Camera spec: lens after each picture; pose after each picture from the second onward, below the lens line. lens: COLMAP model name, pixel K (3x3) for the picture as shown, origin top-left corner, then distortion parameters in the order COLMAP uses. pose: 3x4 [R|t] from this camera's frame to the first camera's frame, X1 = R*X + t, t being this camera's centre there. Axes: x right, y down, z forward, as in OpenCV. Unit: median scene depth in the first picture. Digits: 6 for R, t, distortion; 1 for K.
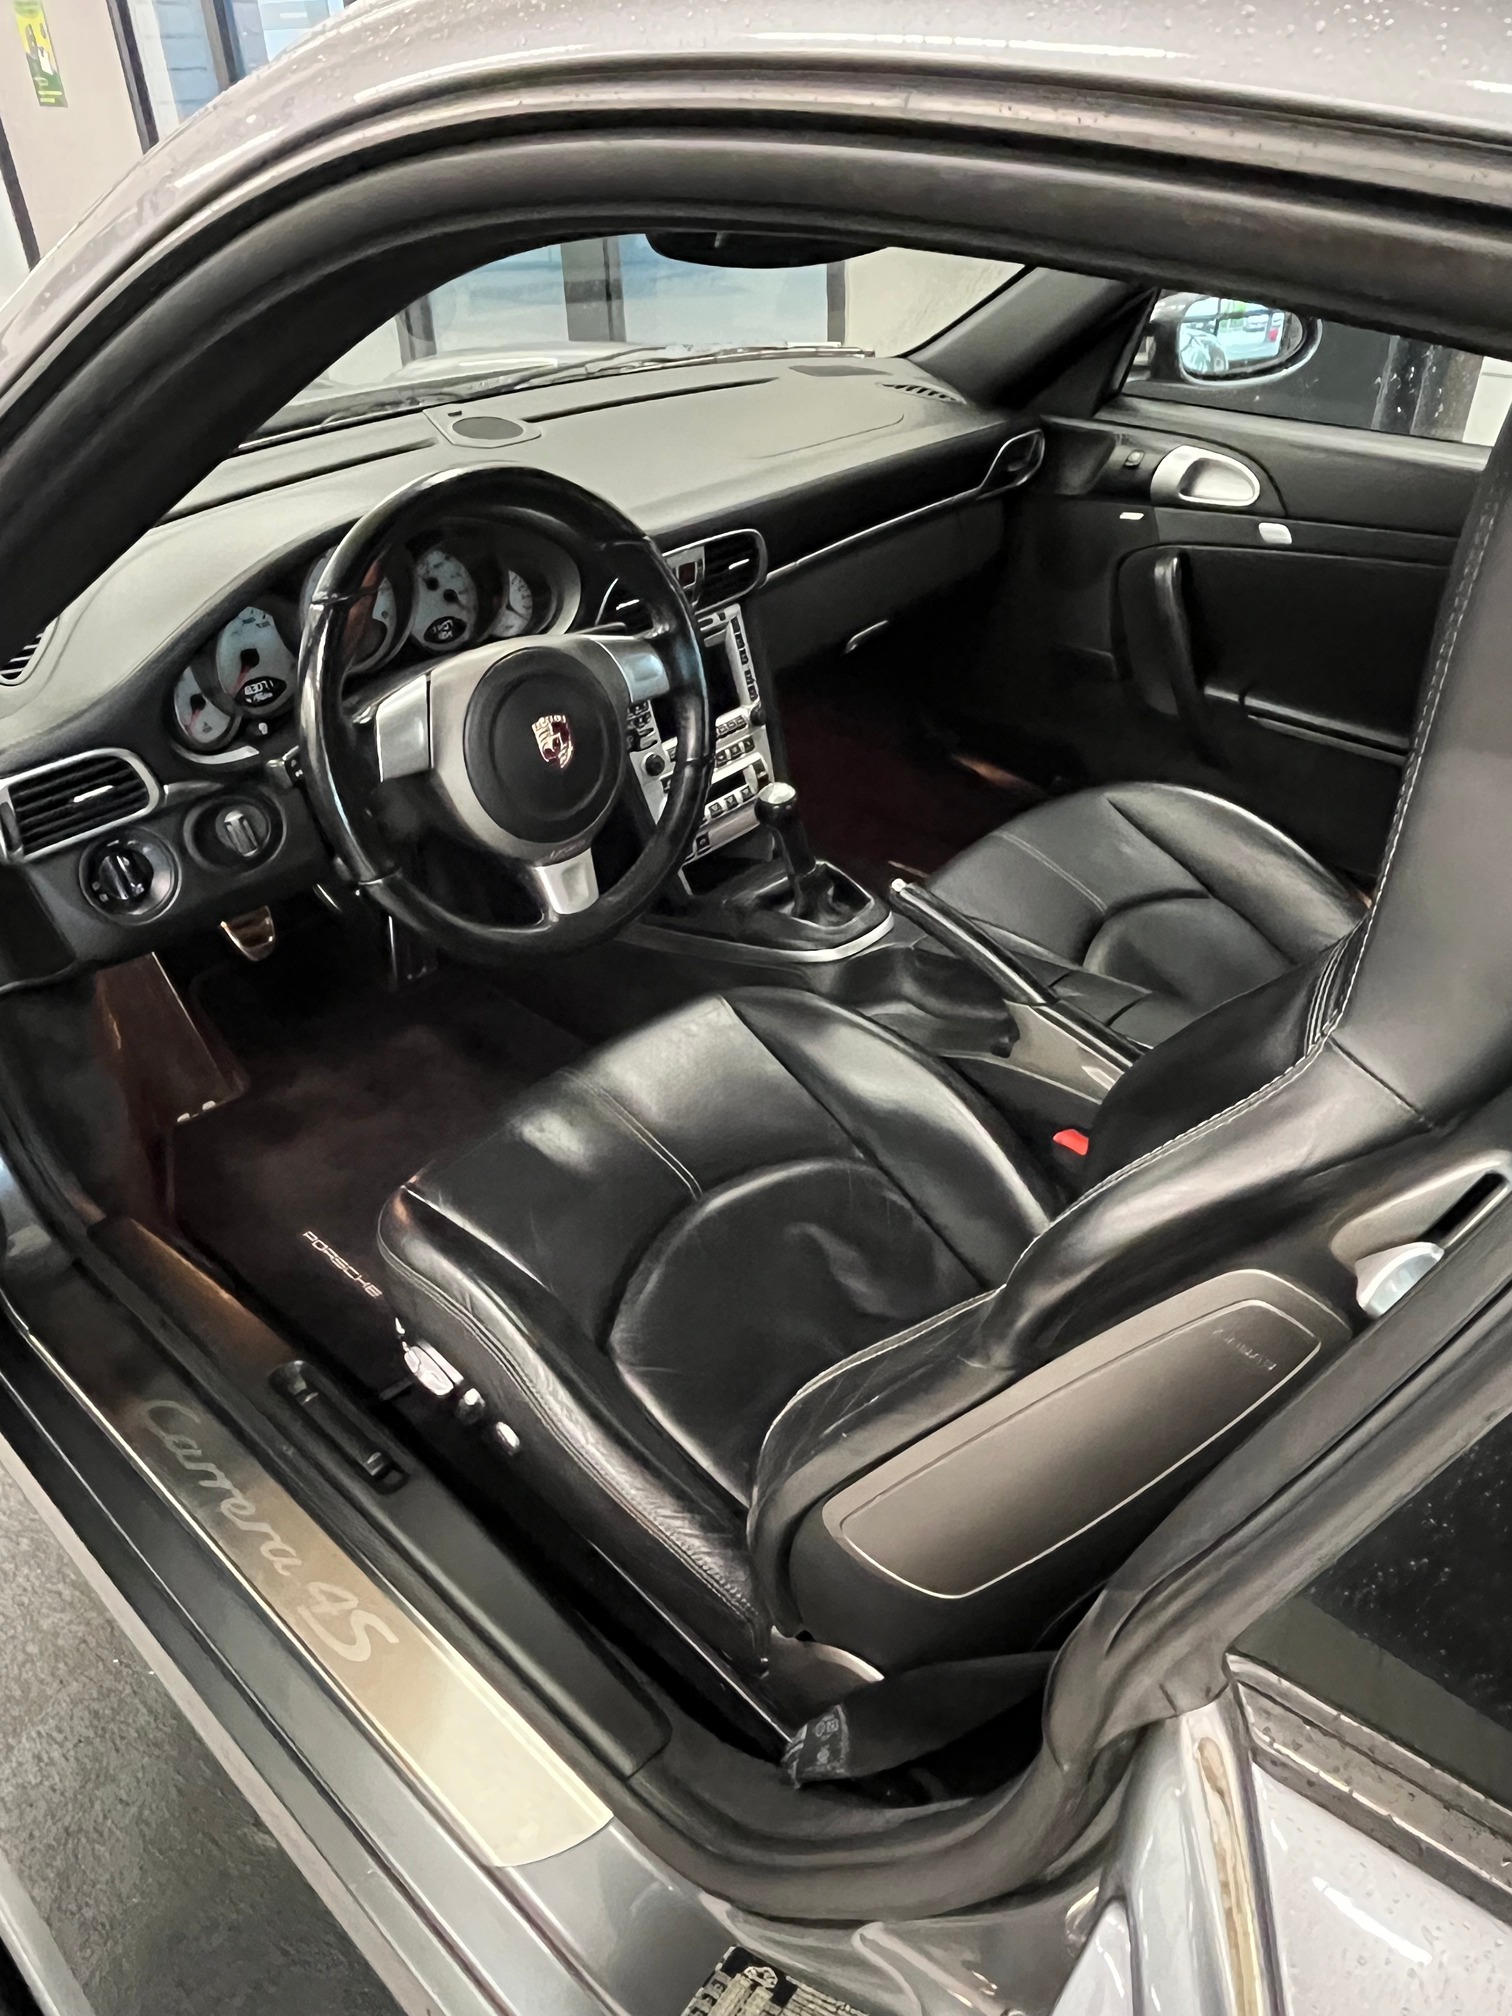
lens RADIAL K [[1338.3, 0, 762.1], [0, 1338.3, 1015.5], [0, 0, 1]] dist [-0.008277, -0.000740]
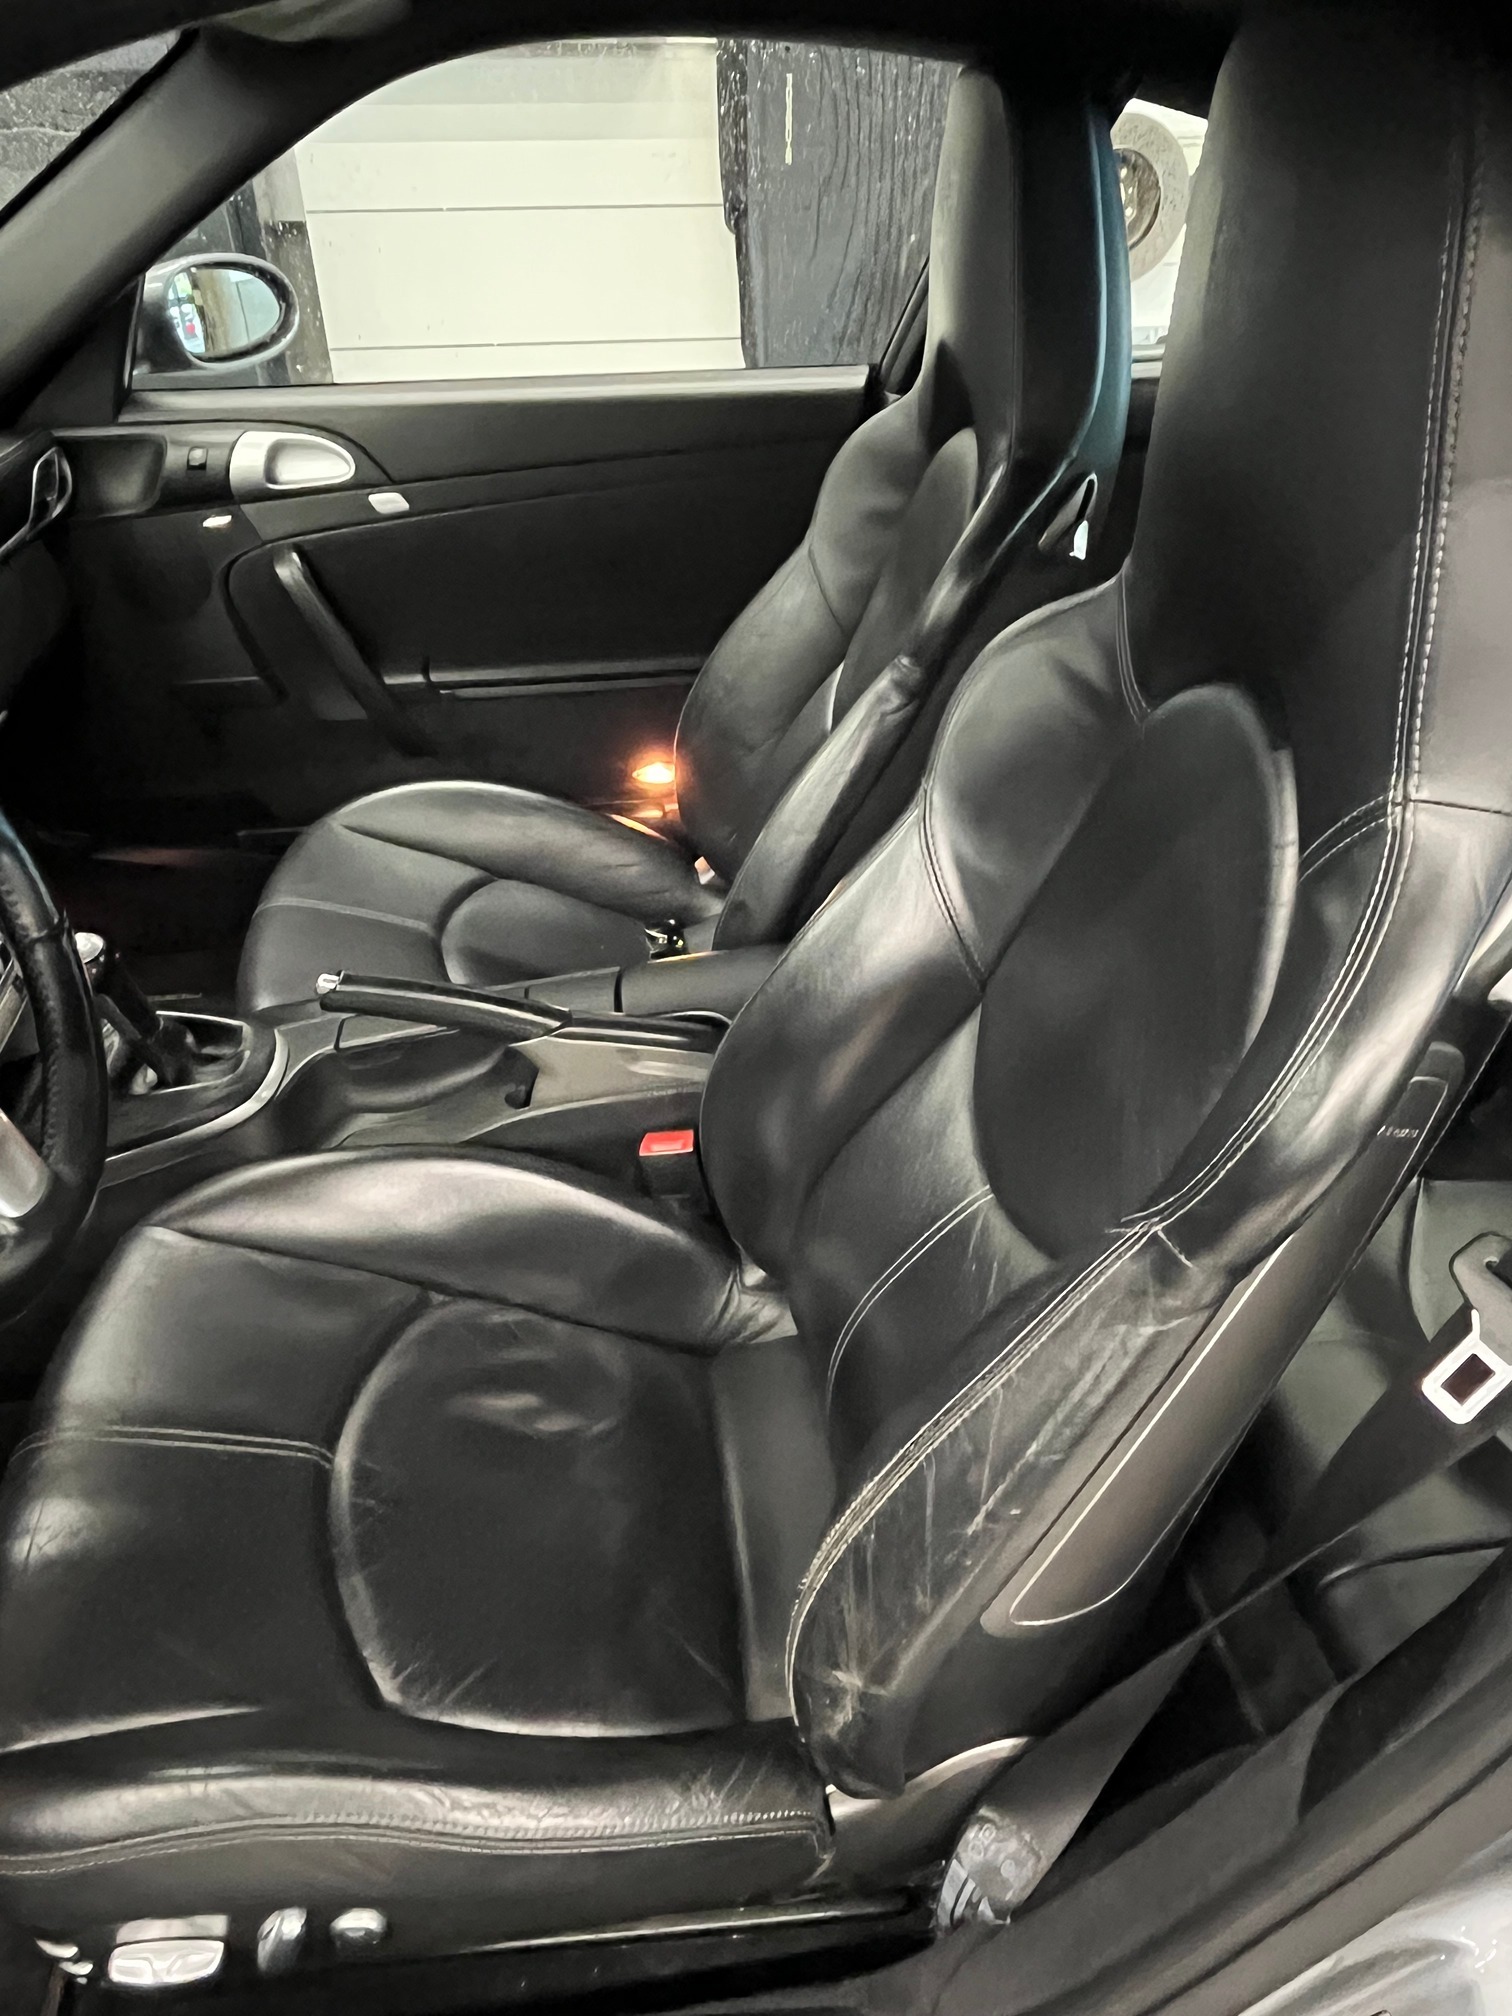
lens RADIAL K [[1338.3, 0, 754.0], [0, 1338.3, 1001.1], [0, 0, 1]] dist [-0.008277, -0.000740]
pose [[0.643053, -0.426242, 0.636239, -0.200285], [0.443740, 0.884500, 0.144069, -0.071912], [-0.624161, 0.189681, 0.757921, 0.193455]]
